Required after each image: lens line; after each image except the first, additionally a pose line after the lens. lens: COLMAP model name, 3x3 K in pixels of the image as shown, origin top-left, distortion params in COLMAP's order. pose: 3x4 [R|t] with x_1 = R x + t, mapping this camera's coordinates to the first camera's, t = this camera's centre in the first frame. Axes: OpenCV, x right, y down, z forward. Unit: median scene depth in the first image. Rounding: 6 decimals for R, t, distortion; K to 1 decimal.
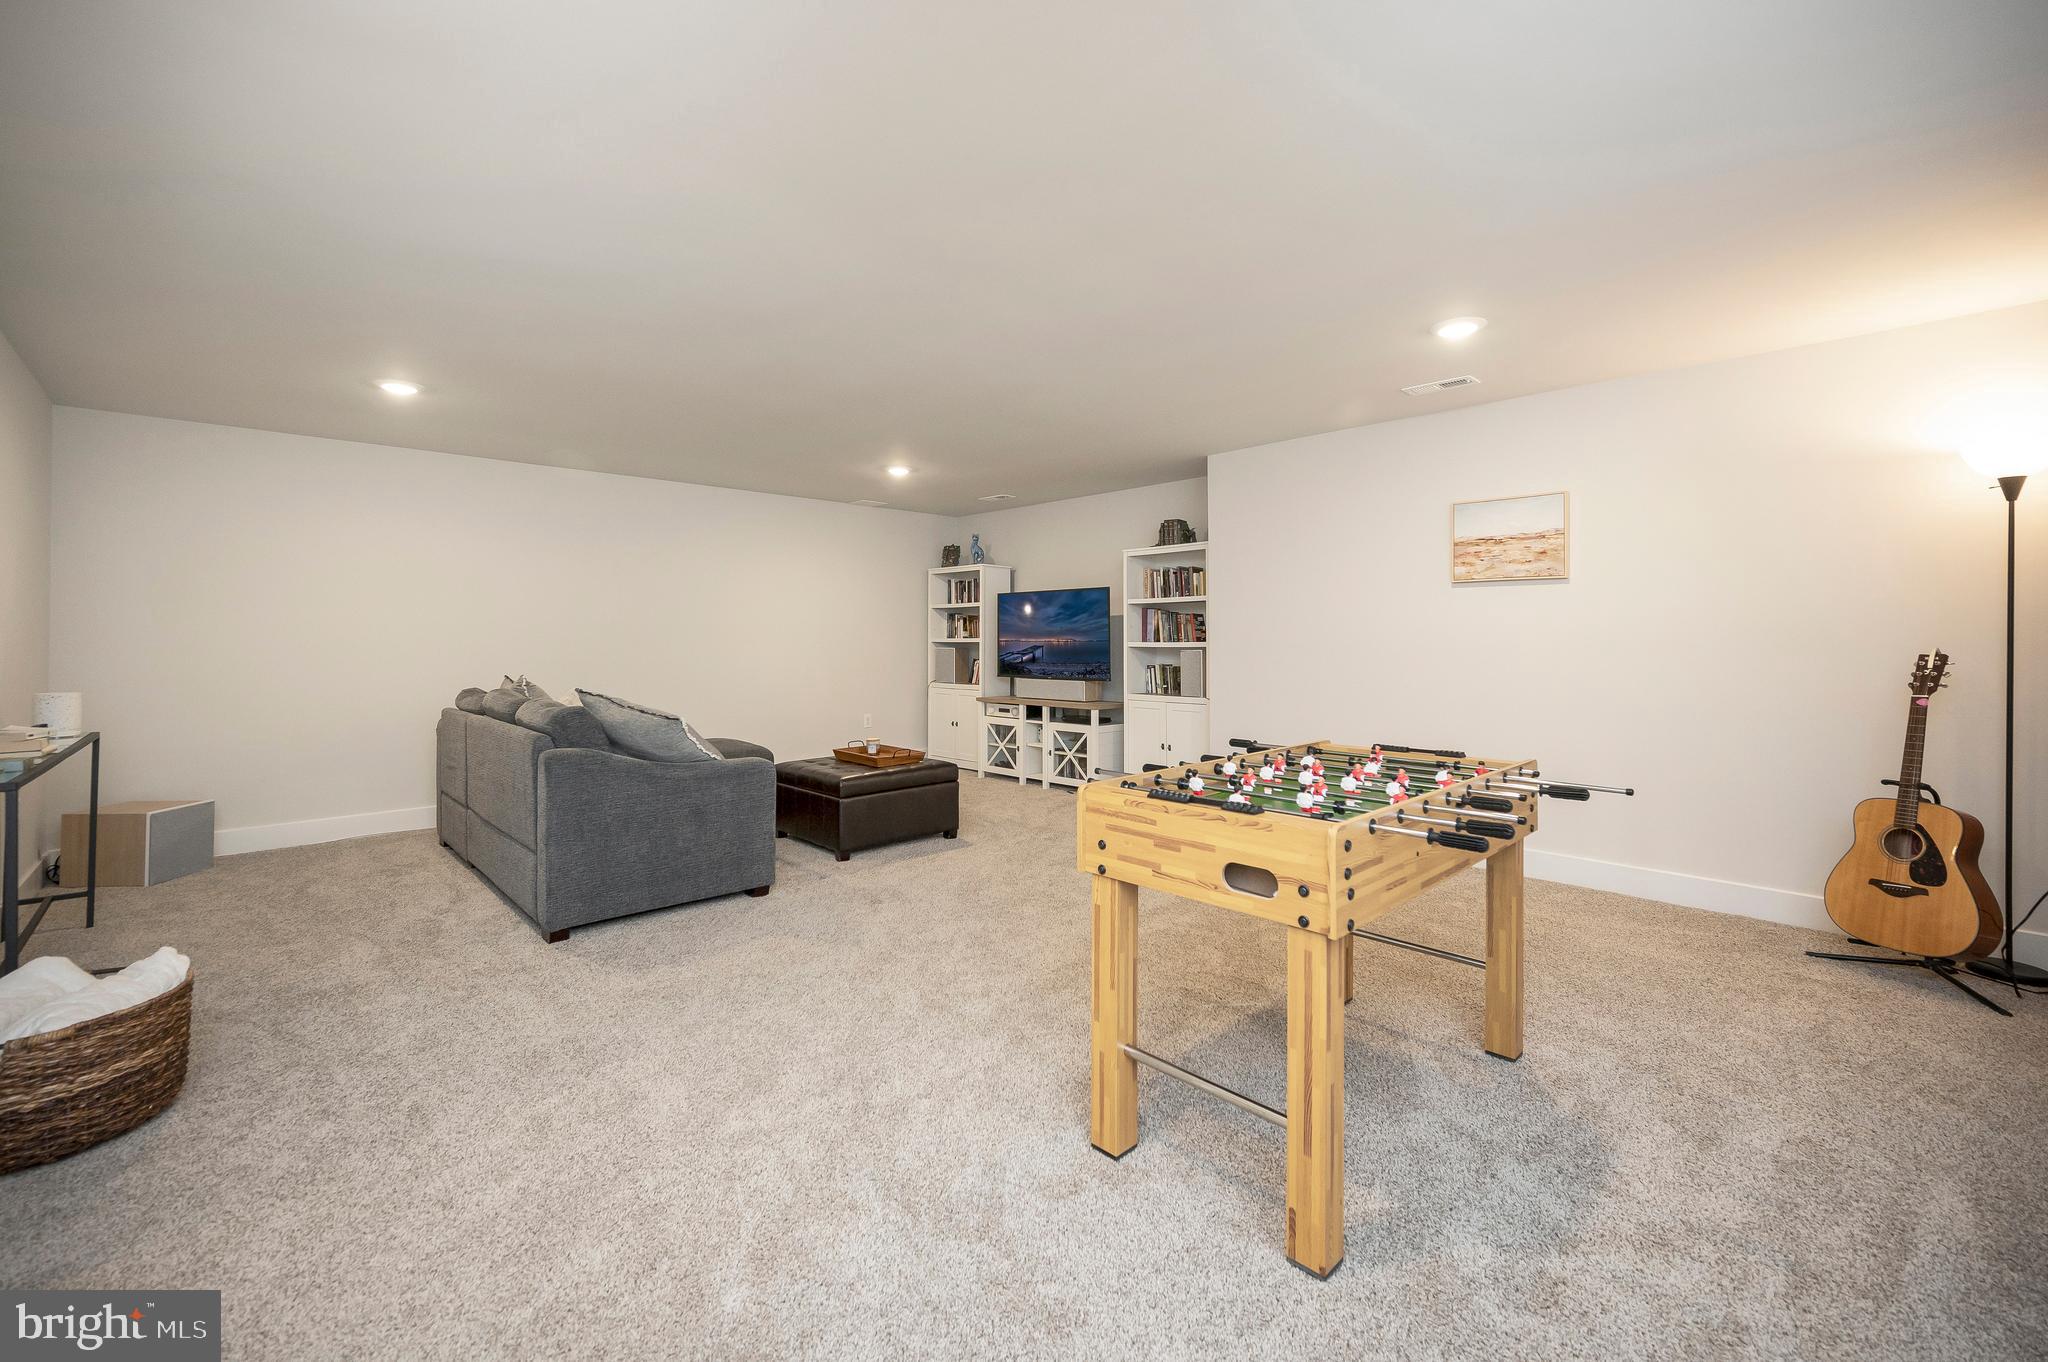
lens RADIAL K [[830.3, 0, 1022.0], [0, 830.3, 642.8], [0, 0, 1]] dist [0.000814, 0.000032]
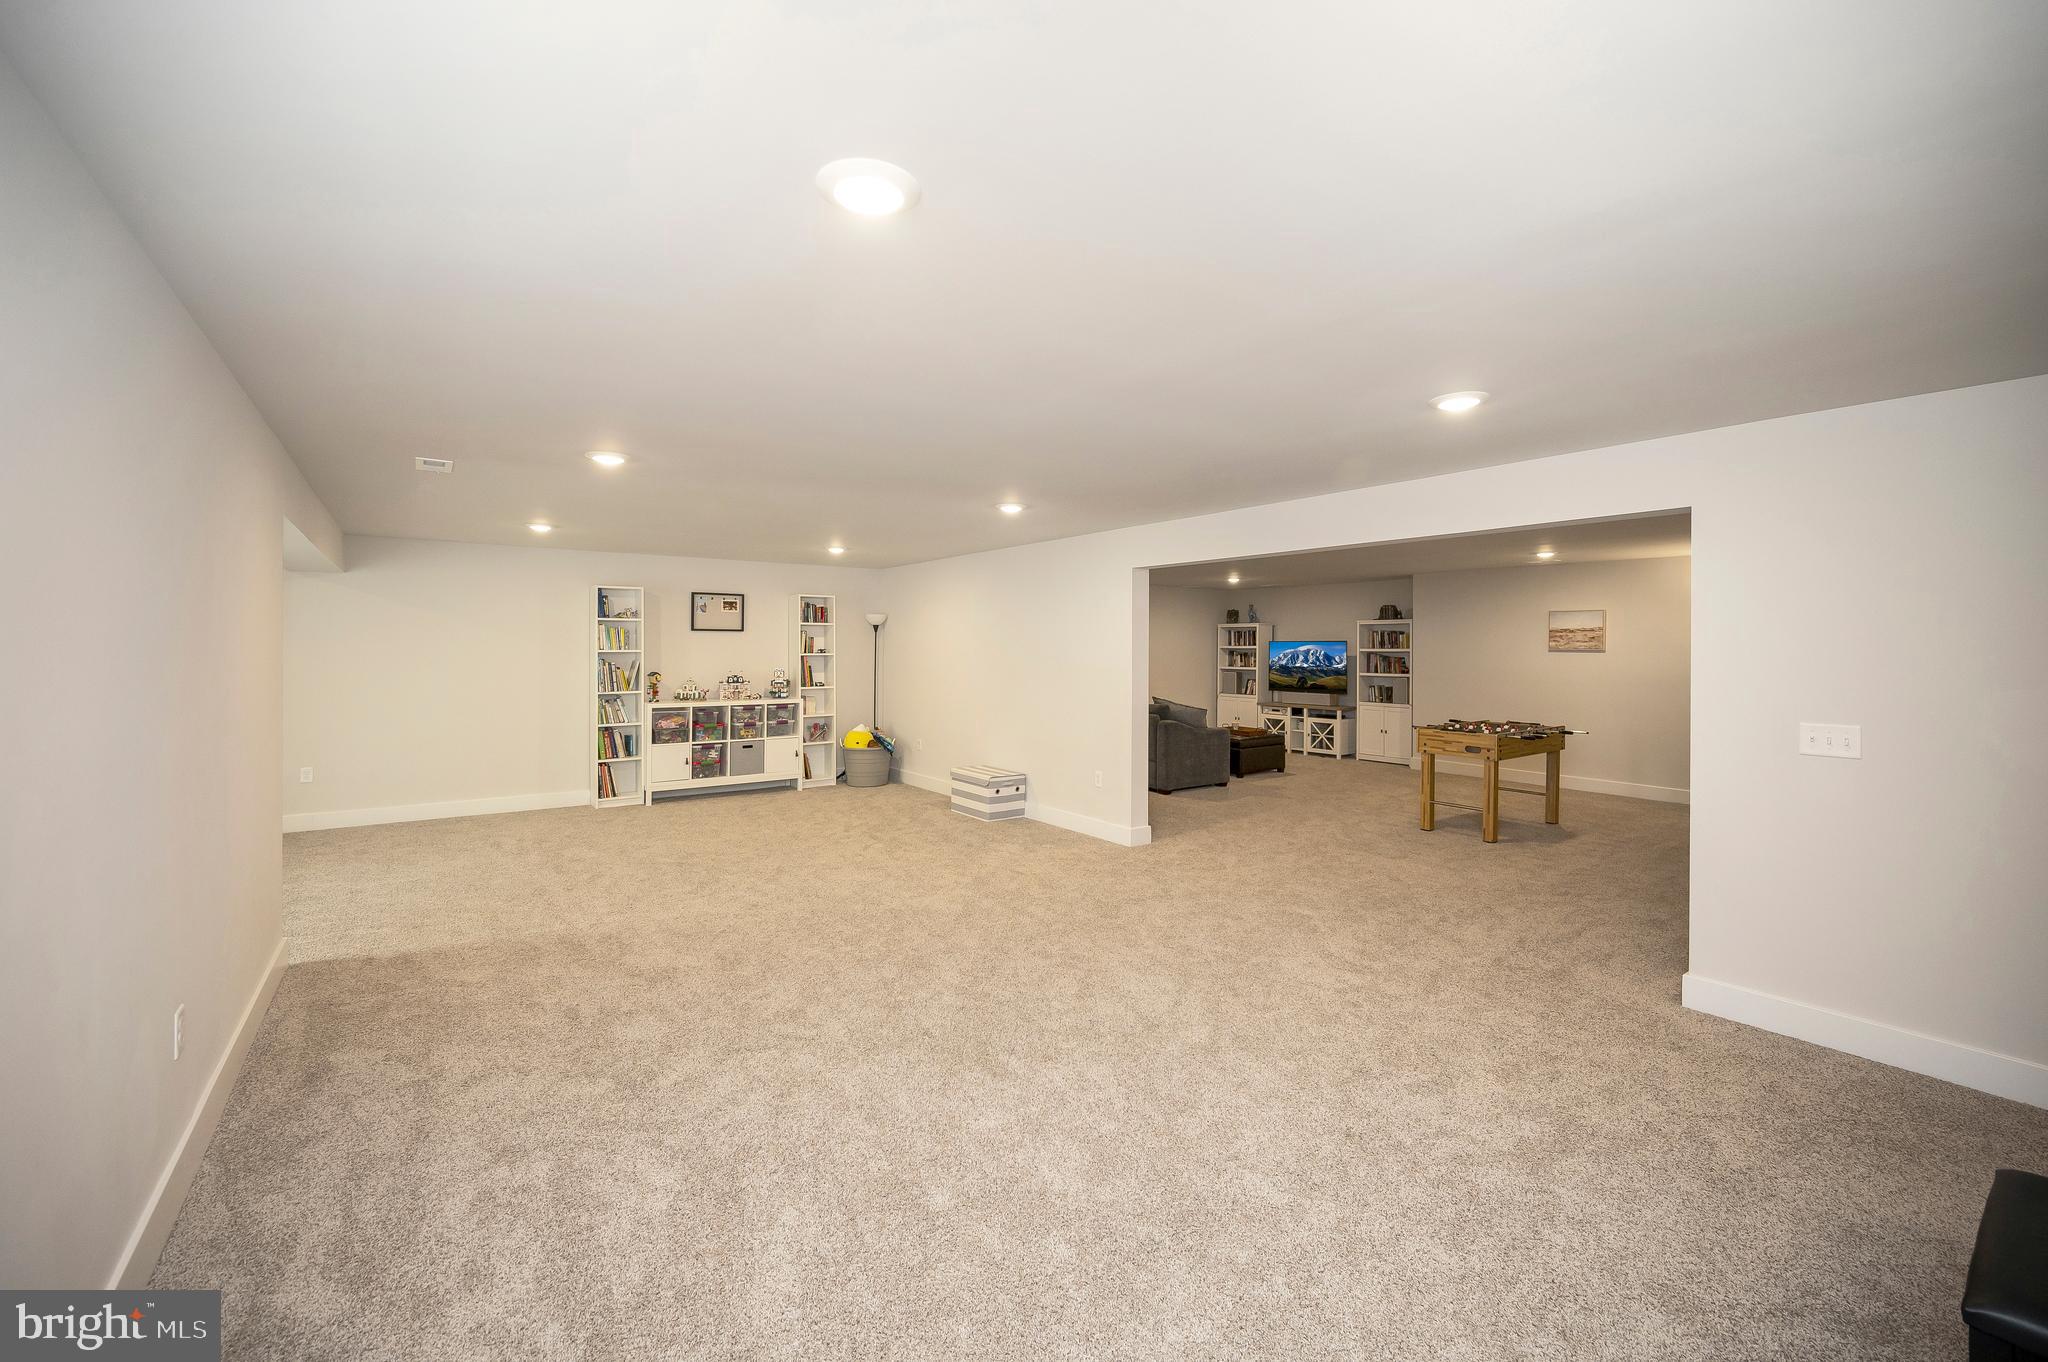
lens RADIAL K [[813.0, 0, 1024.4], [0, 813.0, 654.2], [0, 0, 1]] dist [-0.000444, -0.000029]
pose [[0.990957, 0.005975, -0.134044, -0.348683], [-0.005393, 0.999974, 0.004705, -0.044876], [0.134068, -0.003940, 0.990964, -0.818258]]
